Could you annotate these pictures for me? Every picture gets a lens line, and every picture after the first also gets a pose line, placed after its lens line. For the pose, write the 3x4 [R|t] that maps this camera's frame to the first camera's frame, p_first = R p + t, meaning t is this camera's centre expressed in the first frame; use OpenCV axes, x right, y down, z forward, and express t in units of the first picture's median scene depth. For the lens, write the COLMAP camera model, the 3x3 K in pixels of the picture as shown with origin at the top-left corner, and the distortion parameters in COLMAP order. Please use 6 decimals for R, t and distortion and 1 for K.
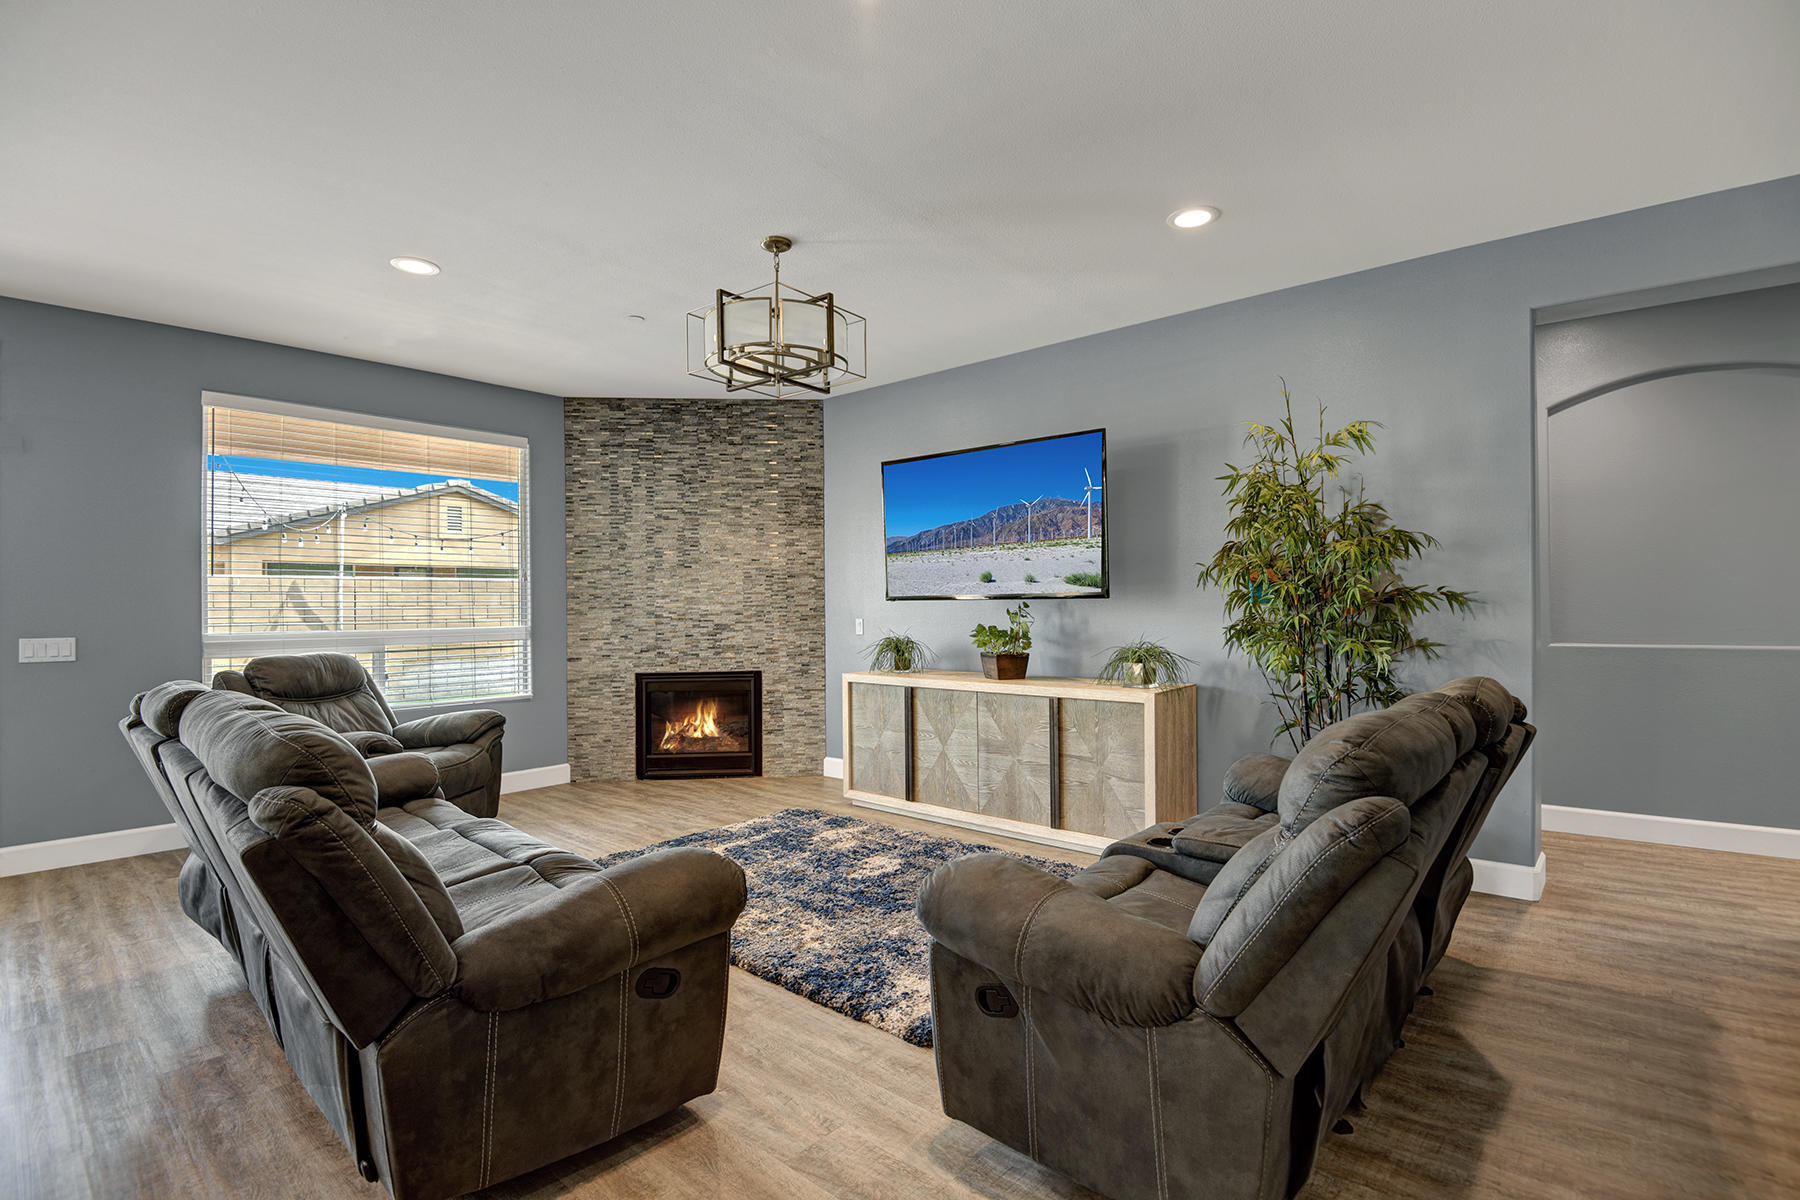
lens RADIAL K [[836.1, 0, 911.2], [0, 836.1, 587.6], [0, 0, 1]] dist [0.007144, -0.031159]
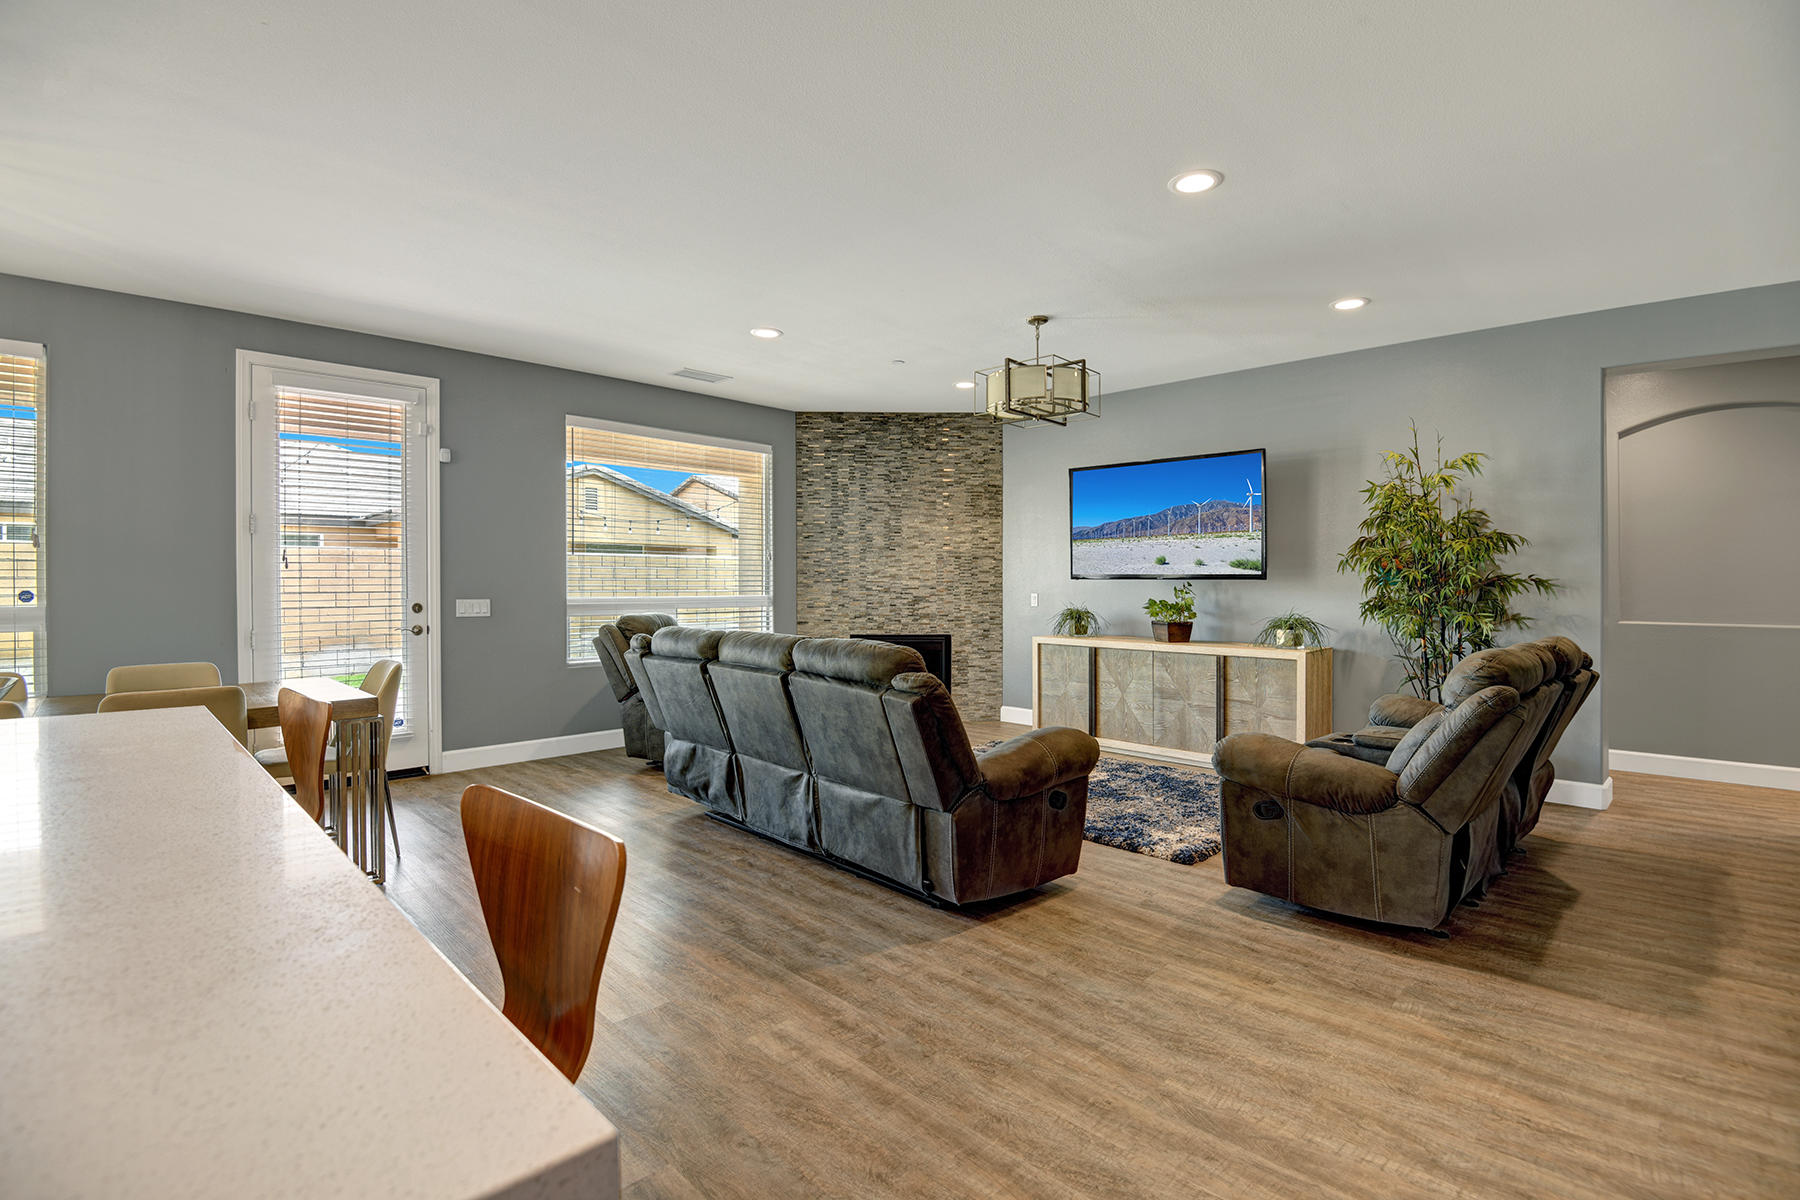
lens RADIAL K [[835.6, 0, 910.9], [0, 835.6, 575.7], [0, 0, 1]] dist [-0.000870, -0.025346]
pose [[0.997514, 0.013910, -0.069080, -0.207860], [-0.013088, 0.999838, 0.012333, -0.002119], [0.069240, -0.011398, 0.997535, -0.306993]]
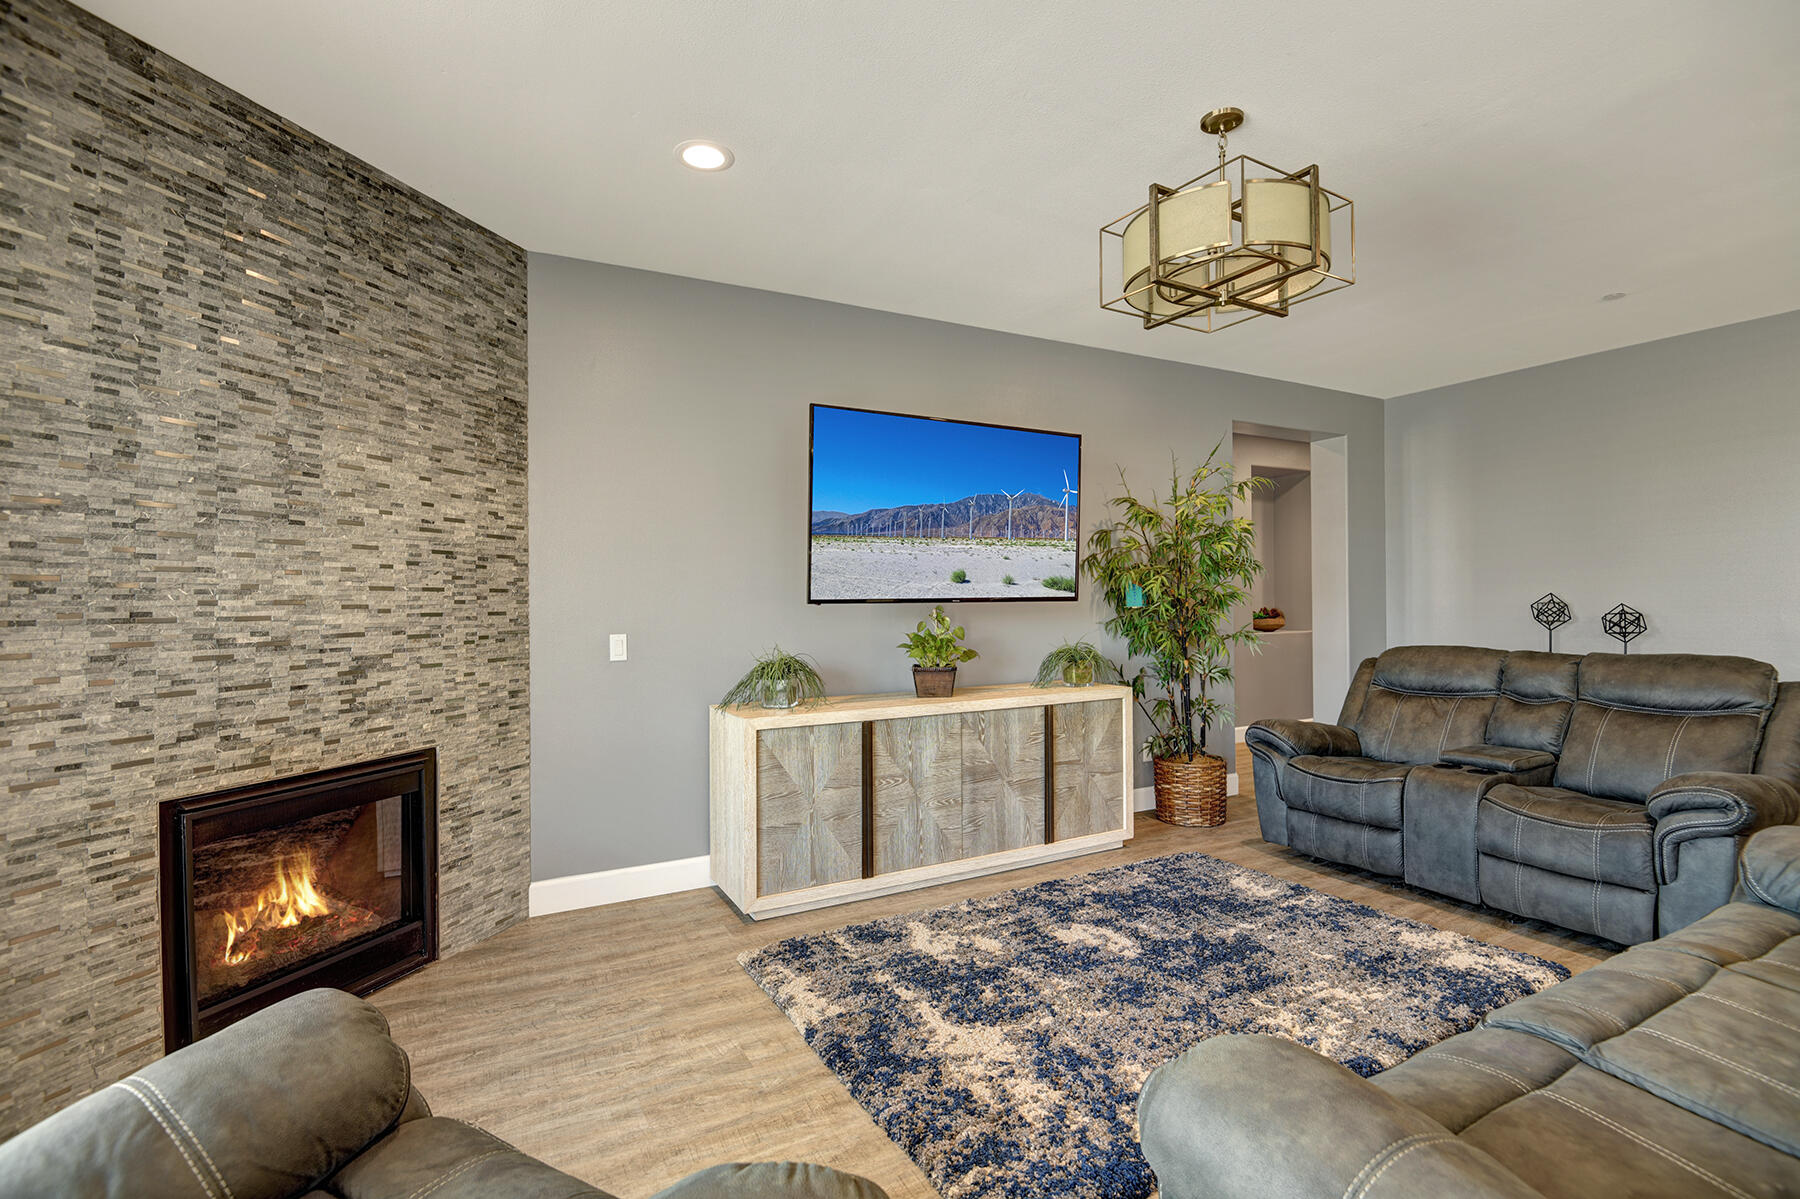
lens RADIAL K [[835.6, 0, 910.9], [0, 835.6, 575.2], [0, 0, 1]] dist [-0.000870, -0.025346]
pose [[0.348813, 0.037329, 0.936449, -0.736681], [-0.011686, 0.999302, -0.035481, 0.017038], [-0.937120, 0.001433, 0.349005, 0.764962]]
